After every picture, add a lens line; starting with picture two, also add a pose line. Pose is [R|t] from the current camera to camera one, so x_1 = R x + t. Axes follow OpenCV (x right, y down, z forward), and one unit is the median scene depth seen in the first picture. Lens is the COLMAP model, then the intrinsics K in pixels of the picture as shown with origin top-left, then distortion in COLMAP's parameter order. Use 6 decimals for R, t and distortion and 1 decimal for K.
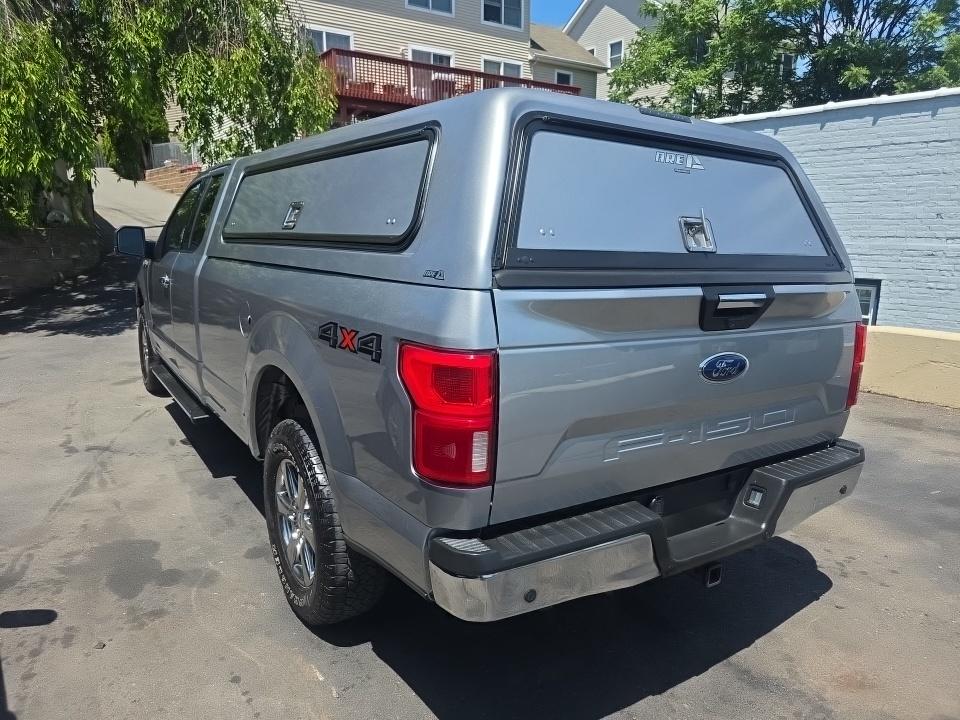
lens RADIAL K [[649.8, 0, 480.0], [0, 649.8, 360.0], [0, 0, 1]] dist [0.057375, -0.077453]
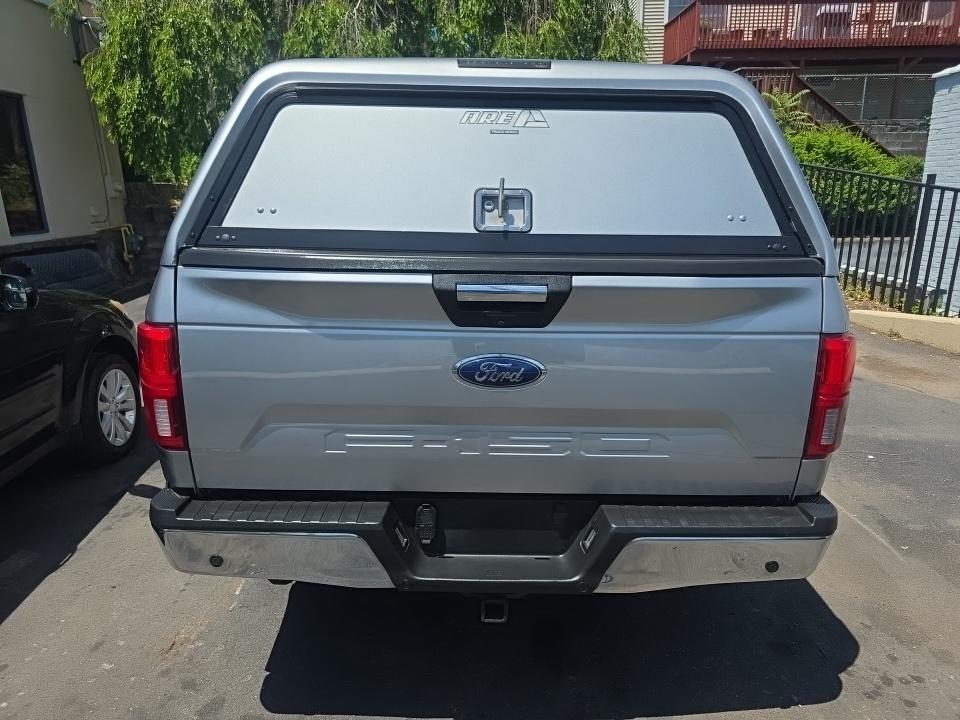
lens RADIAL K [[632.8, 0, 480.0], [0, 632.8, 360.0], [0, 0, 1]] dist [0.079611, -0.067839]
pose [[0.837996, 0.116670, -0.533058, 0.769658], [-0.085738, 0.992894, 0.082528, -0.066925], [0.538898, -0.023454, 0.842044, 0.300342]]
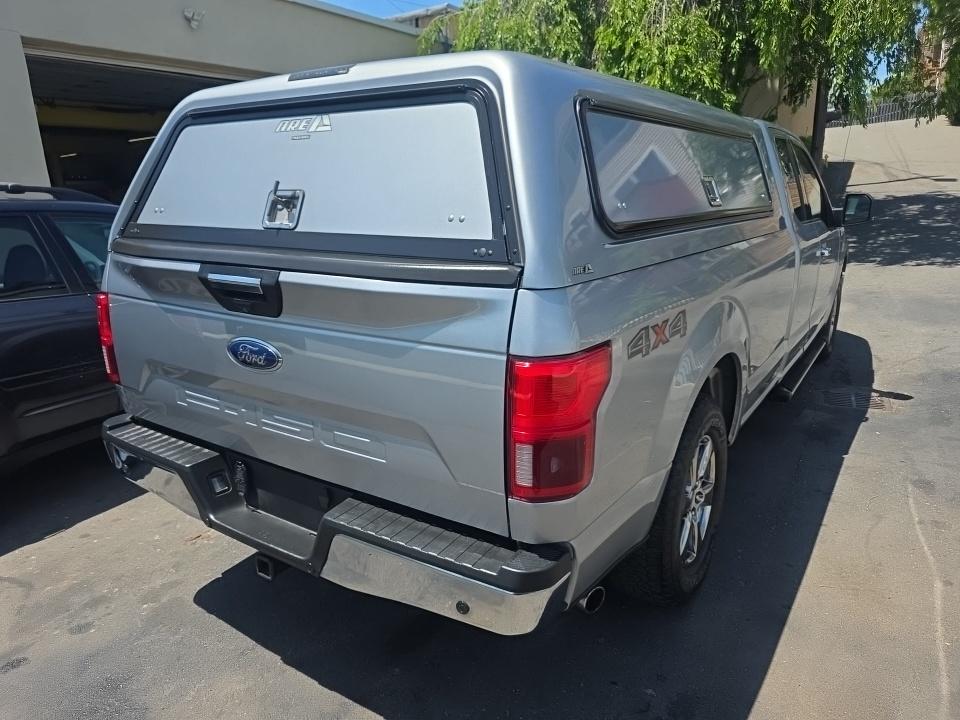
lens RADIAL K [[649.8, 0, 480.0], [0, 649.8, 360.0], [0, 0, 1]] dist [0.057375, -0.077453]
pose [[0.383758, 0.204103, -0.900595, 1.317493], [-0.140394, 0.976826, 0.161555, -0.173629], [0.912699, 0.064440, 0.403519, 0.904079]]
